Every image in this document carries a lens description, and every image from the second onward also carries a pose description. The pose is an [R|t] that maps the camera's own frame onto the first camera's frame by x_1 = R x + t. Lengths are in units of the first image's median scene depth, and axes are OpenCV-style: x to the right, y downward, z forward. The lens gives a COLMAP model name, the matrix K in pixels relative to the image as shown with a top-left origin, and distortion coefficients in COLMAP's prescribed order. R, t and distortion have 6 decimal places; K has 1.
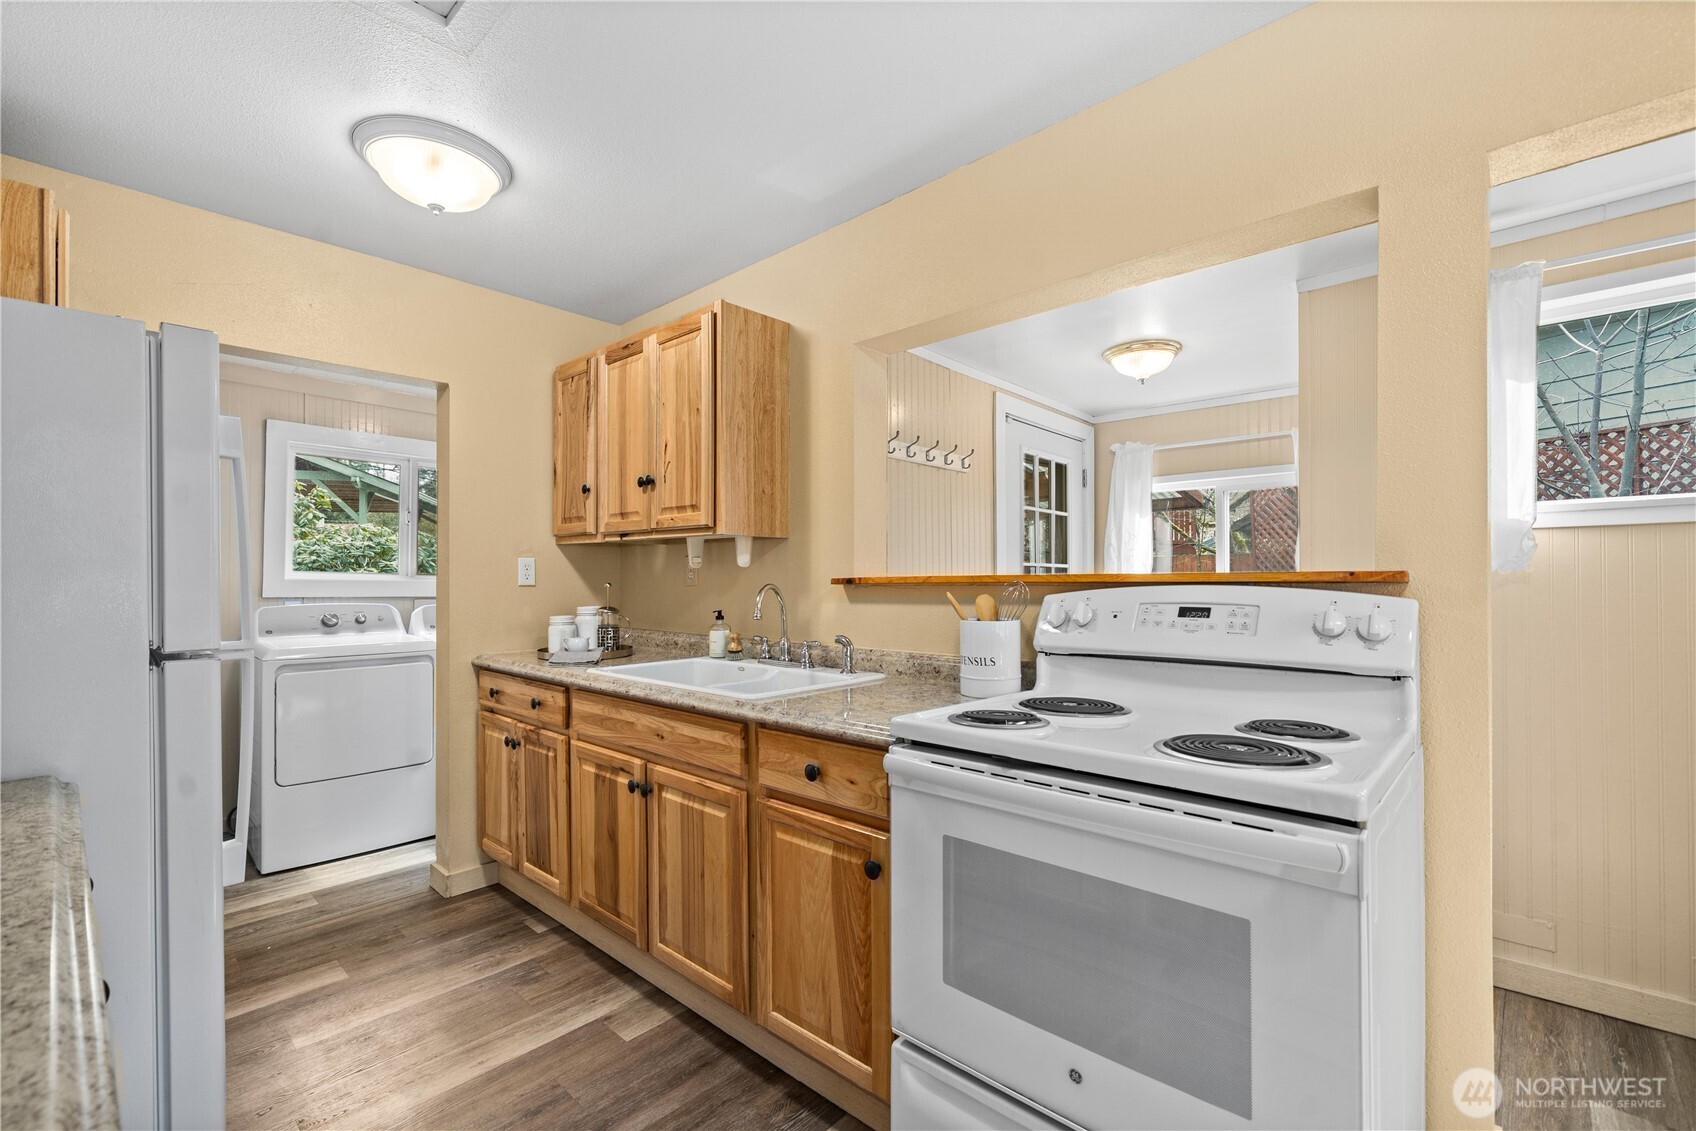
lens RADIAL K [[731.6, 0, 851.6], [0, 731.6, 571.0], [0, 0, 1]] dist [-0.000244, -0.000610]
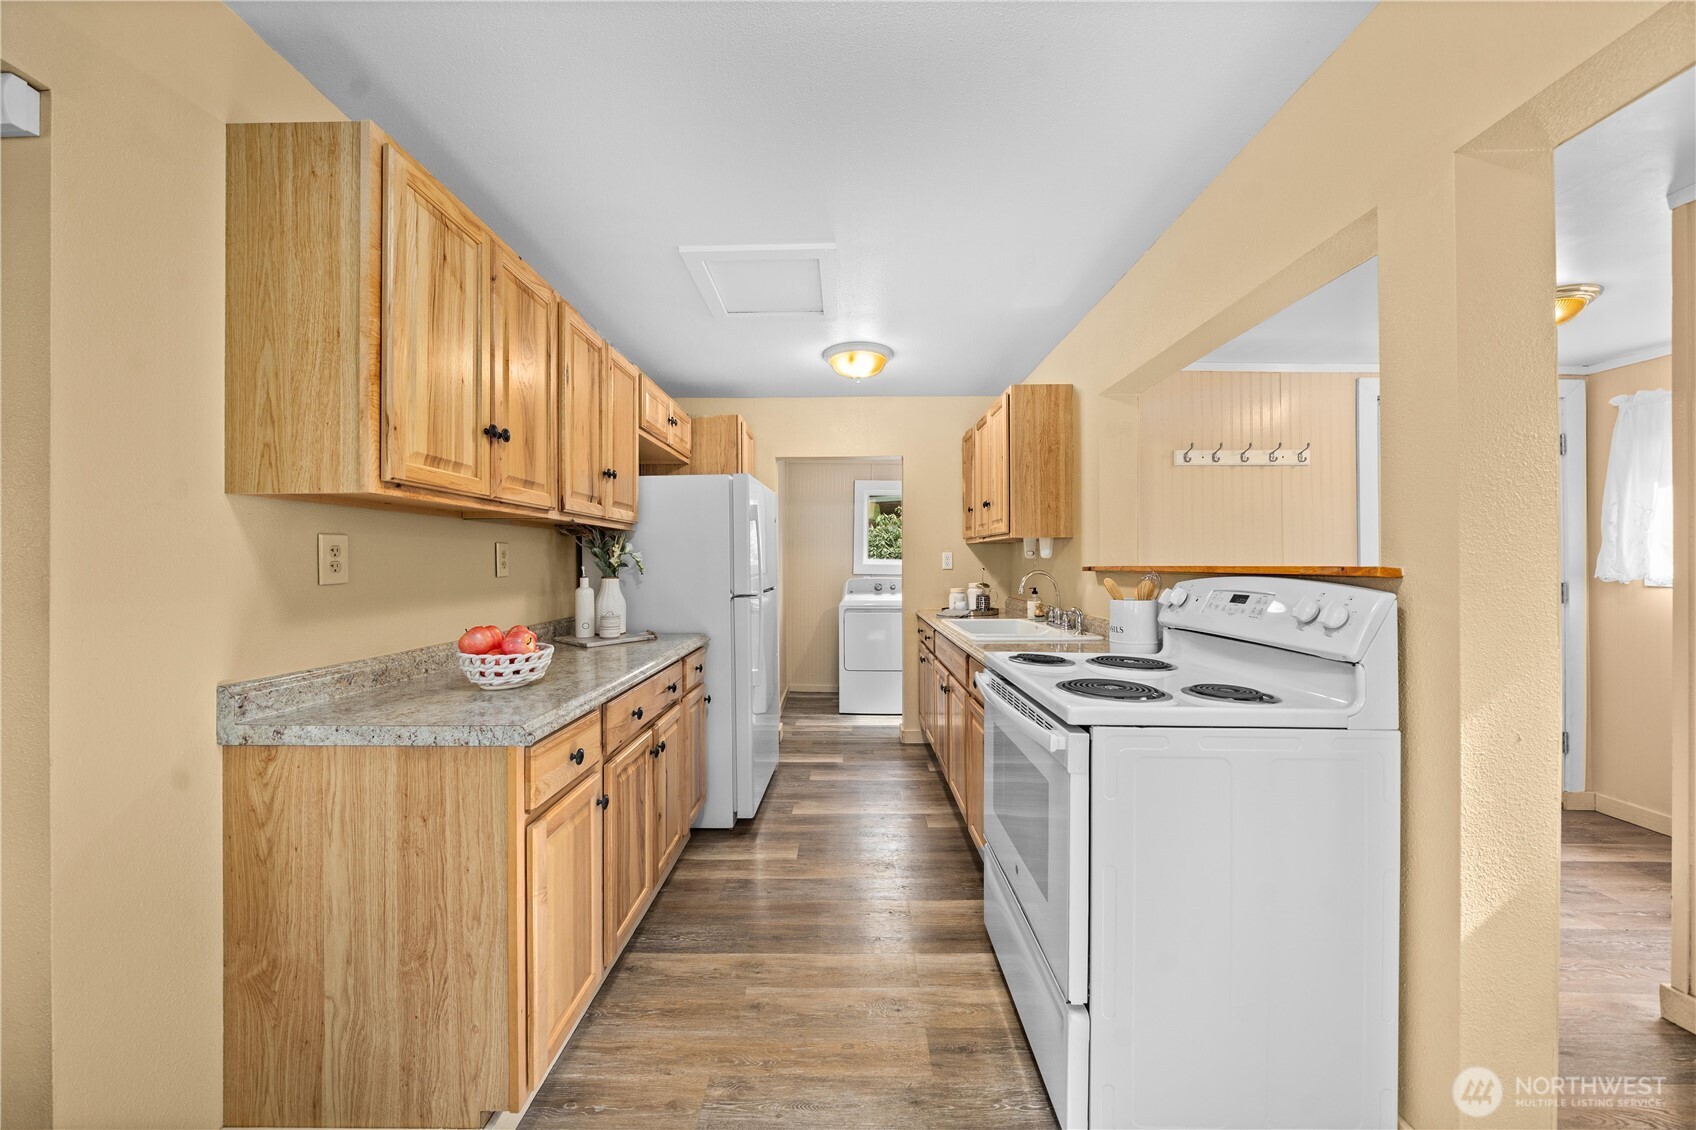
lens RADIAL K [[591.1, 0, 840.1], [0, 591.1, 547.7], [0, 0, 1]] dist [-0.002740, -0.000747]
pose [[0.669912, -0.017635, -0.742231, 0.469409], [0.009393, 0.999839, -0.015278, -0.012808], [0.742381, 0.003263, 0.669970, -0.091893]]
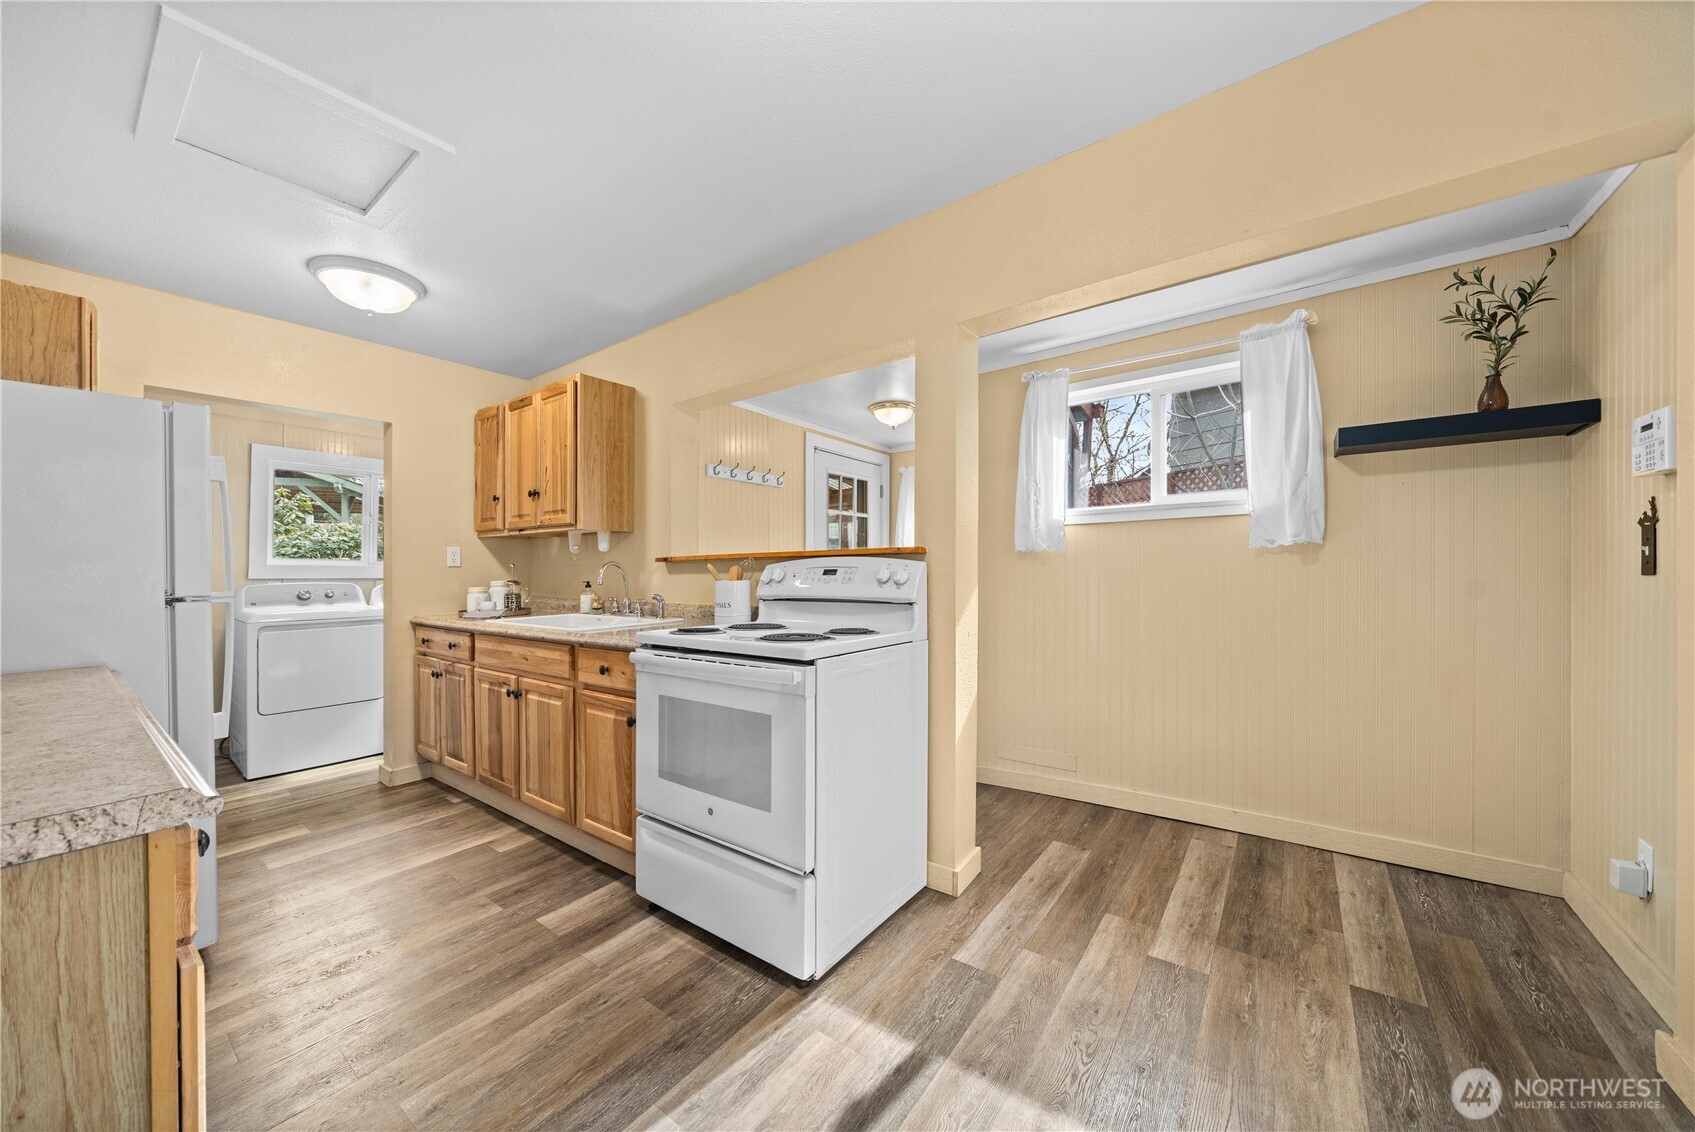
lens RADIAL K [[590.7, 0, 848.0], [0, 590.7, 559.2], [0, 0, 1]] dist [-0.002740, -0.000747]
pose [[0.993862, -0.006415, 0.110441, 0.221722], [0.006882, 0.999969, -0.003846, 0.019081], [-0.110413, 0.004583, 0.993875, -0.253577]]
